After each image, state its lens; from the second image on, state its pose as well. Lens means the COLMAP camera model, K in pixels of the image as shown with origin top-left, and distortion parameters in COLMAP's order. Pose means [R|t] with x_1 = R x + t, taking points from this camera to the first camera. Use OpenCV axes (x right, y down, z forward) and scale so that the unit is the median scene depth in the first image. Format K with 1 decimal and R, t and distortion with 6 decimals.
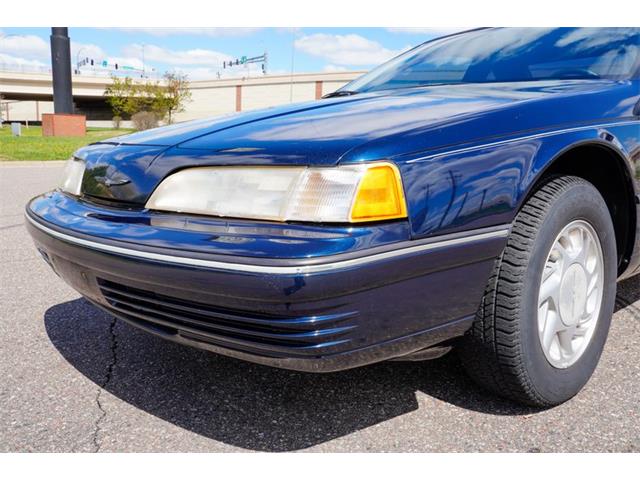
lens RADIAL K [[538.5, 0, 328.0], [0, 538.5, 241.3], [0, 0, 1]] dist [-0.099652, 0.129174]
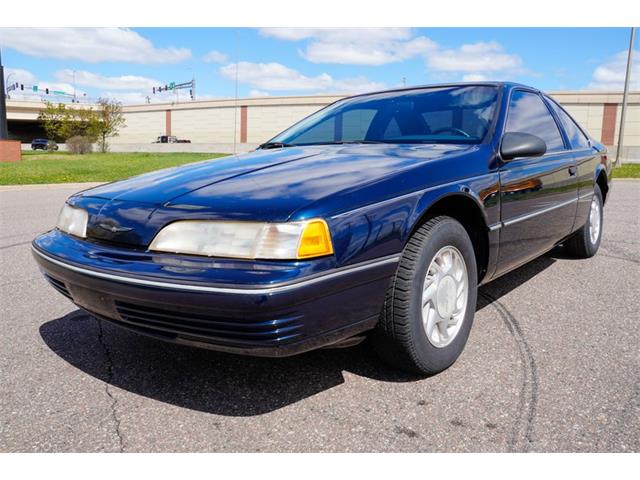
lens RADIAL K [[505.1, 0, 326.8], [0, 505.1, 239.7], [0, 0, 1]] dist [-0.114983, 0.110481]
pose [[0.989160, -0.030084, 0.143727, -0.057159], [0.033022, 0.999291, -0.018099, -0.042215], [-0.143081, 0.022649, 0.989452, -0.320101]]
